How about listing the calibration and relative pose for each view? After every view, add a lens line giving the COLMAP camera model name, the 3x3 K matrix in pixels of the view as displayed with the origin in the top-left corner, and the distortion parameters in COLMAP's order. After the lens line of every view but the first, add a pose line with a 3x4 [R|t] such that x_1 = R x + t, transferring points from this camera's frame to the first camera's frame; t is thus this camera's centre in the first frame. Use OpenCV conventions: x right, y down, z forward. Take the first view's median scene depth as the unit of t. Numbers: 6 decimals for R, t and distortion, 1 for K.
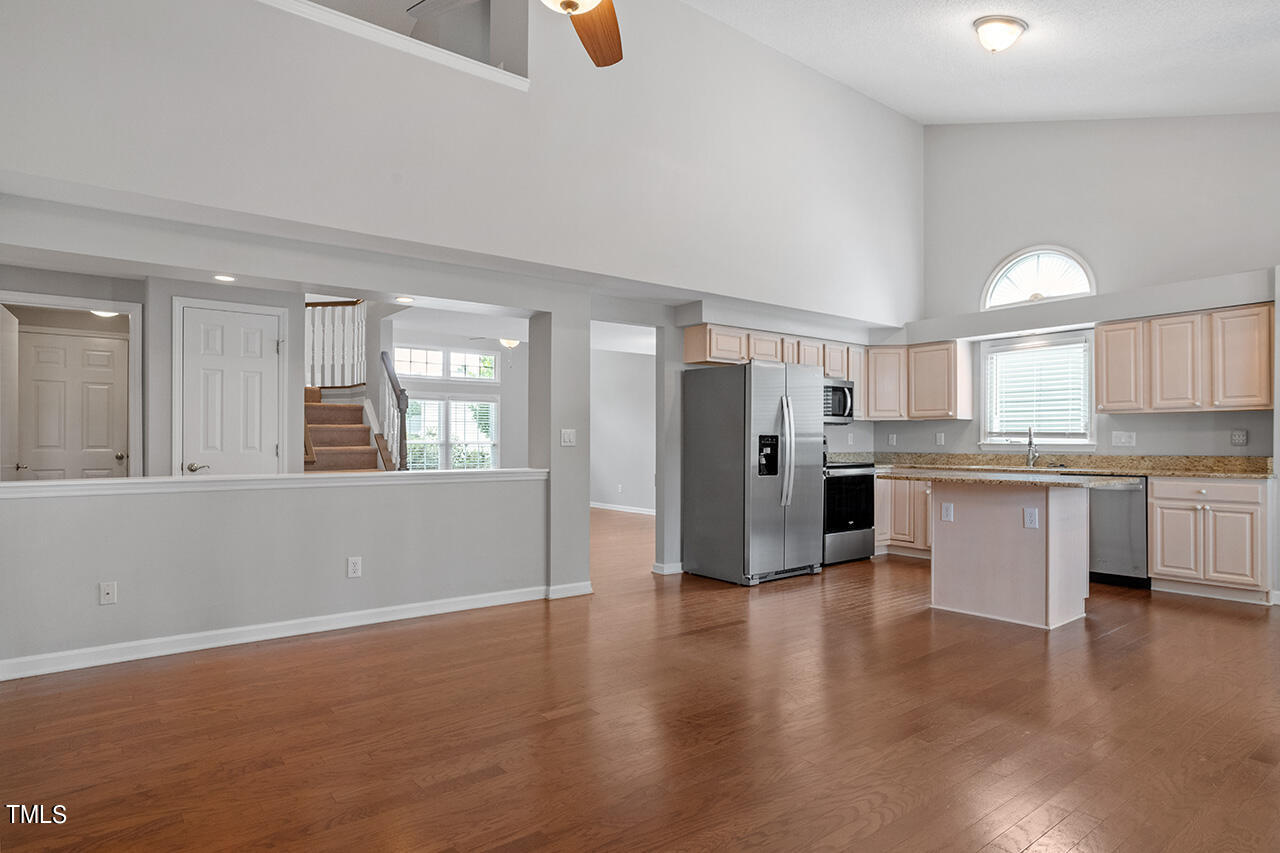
lens RADIAL K [[718.1, 0, 641.3], [0, 718.1, 430.4], [0, 0, 1]] dist [0.023540, 0.000801]
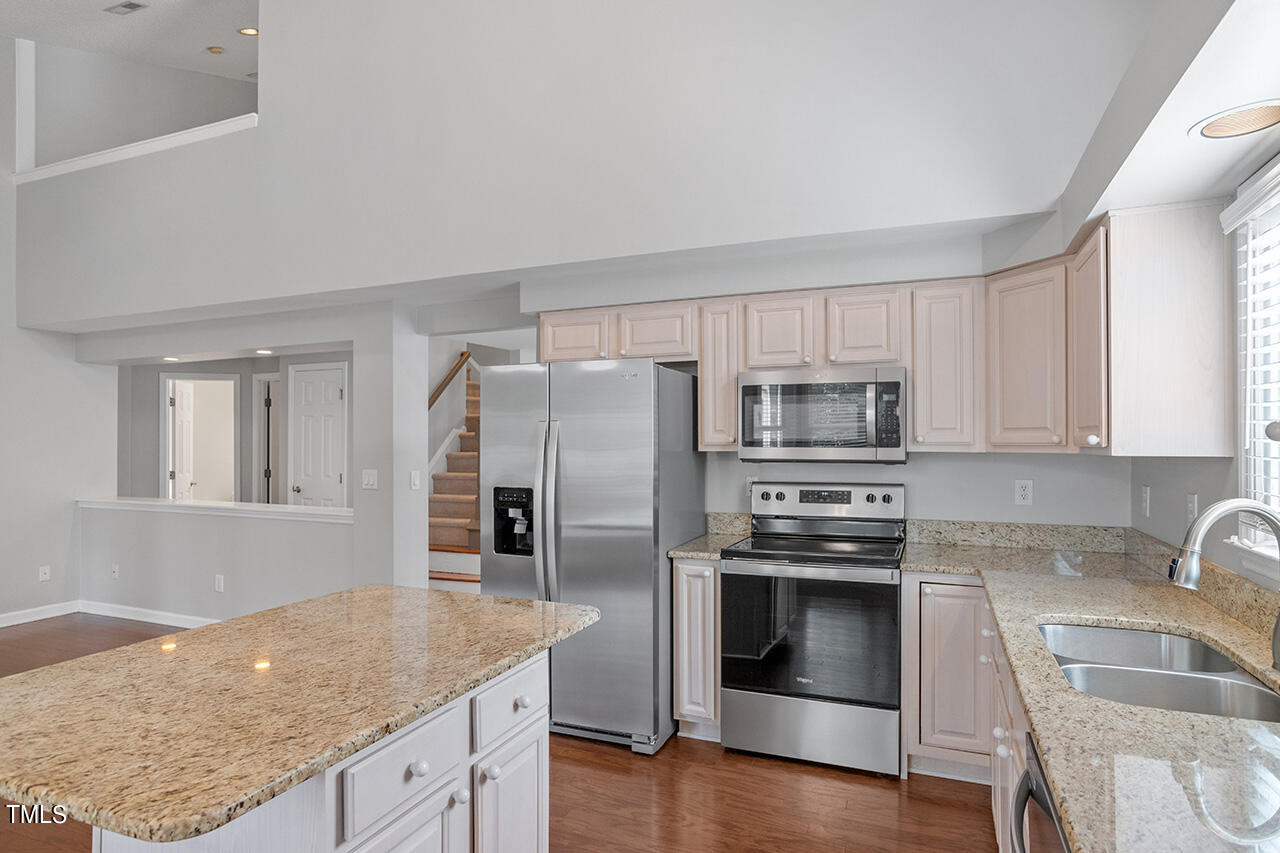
lens RADIAL K [[718.1, 0, 637.6], [0, 718.1, 430.3], [0, 0, 1]] dist [0.023540, 0.000801]
pose [[0.470141, -0.013745, -0.882485, 0.756611], [0.017495, 0.999827, -0.006252, -0.035669], [0.882418, -0.012500, 0.470300, 0.794486]]
